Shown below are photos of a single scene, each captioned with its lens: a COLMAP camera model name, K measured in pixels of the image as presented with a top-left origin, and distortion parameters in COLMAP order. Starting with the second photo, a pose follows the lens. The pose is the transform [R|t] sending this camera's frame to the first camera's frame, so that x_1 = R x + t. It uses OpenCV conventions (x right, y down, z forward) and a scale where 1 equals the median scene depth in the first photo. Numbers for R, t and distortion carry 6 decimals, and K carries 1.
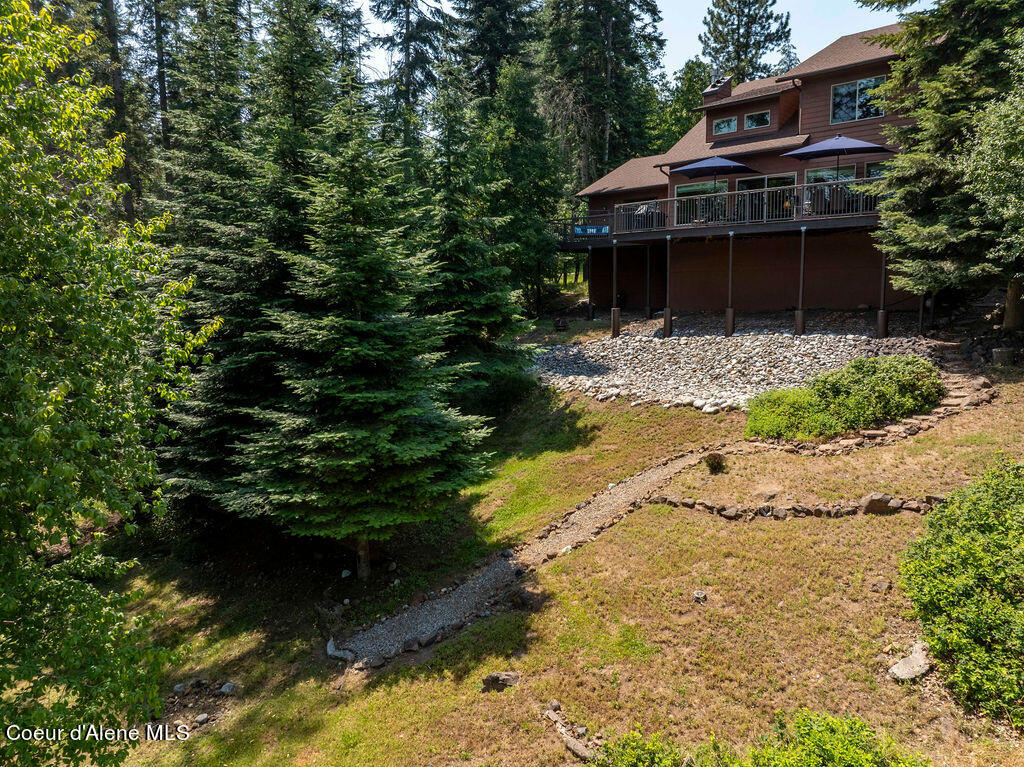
lens RADIAL K [[717.2, 0, 513.8], [0, 717.2, 381.6], [0, 0, 1]] dist [-0.041175, 0.006480]
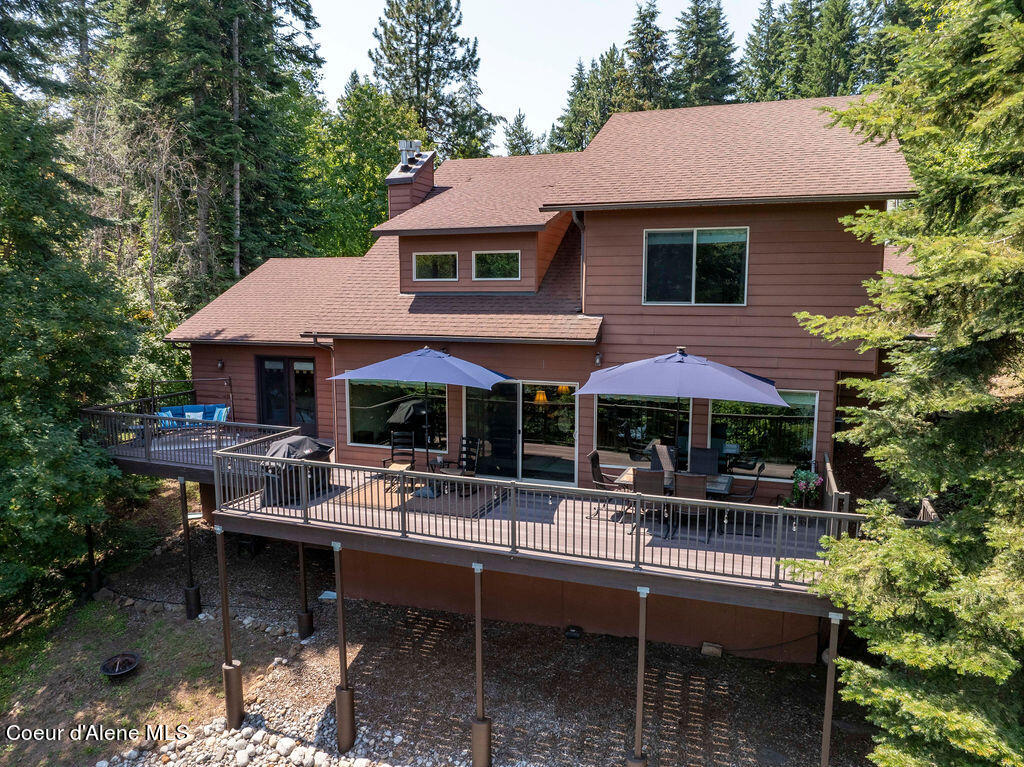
lens RADIAL K [[717.2, 0, 513.8], [0, 717.2, 381.6], [0, 0, 1]] dist [-0.041175, 0.006480]
pose [[0.903695, -0.049543, 0.425300, 0.127767], [0.048514, 0.998735, 0.013257, -0.297630], [-0.425419, 0.008653, 0.904955, 0.529997]]
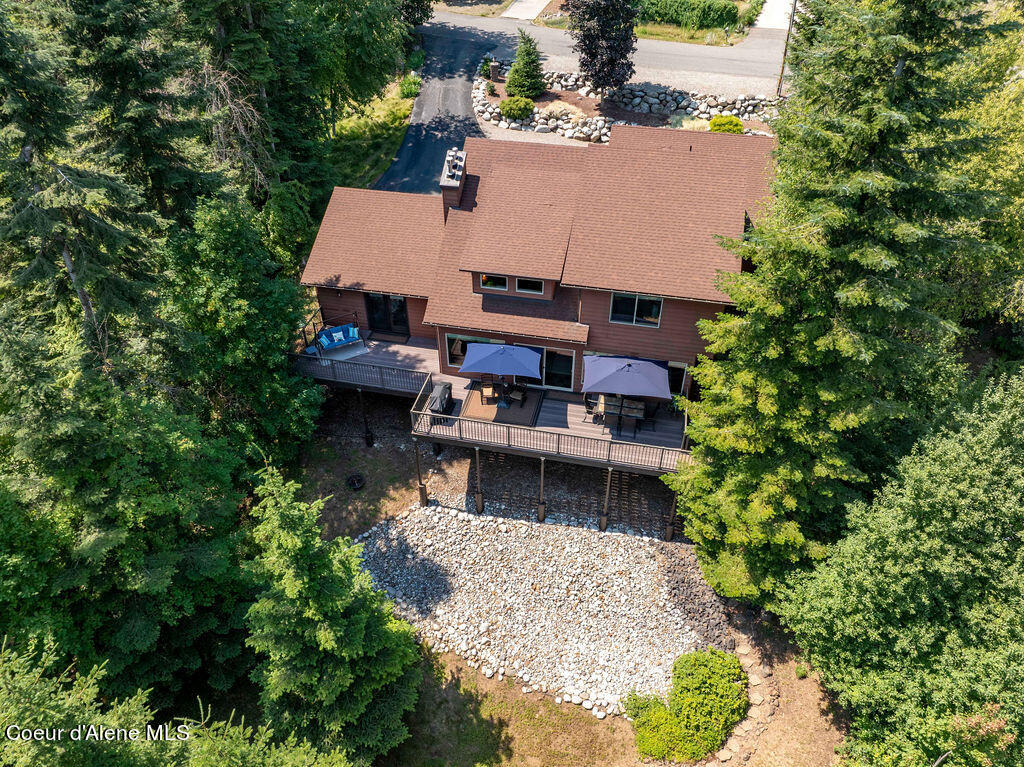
lens RADIAL K [[716.2, 0, 515.7], [0, 716.2, 381.9], [0, 0, 1]] dist [-0.005300, -0.069491]
pose [[0.833802, -0.345297, 0.430748, -0.146238], [0.065994, 0.836998, 0.543211, -0.818778], [-0.548104, -0.424504, 0.720679, 0.255511]]
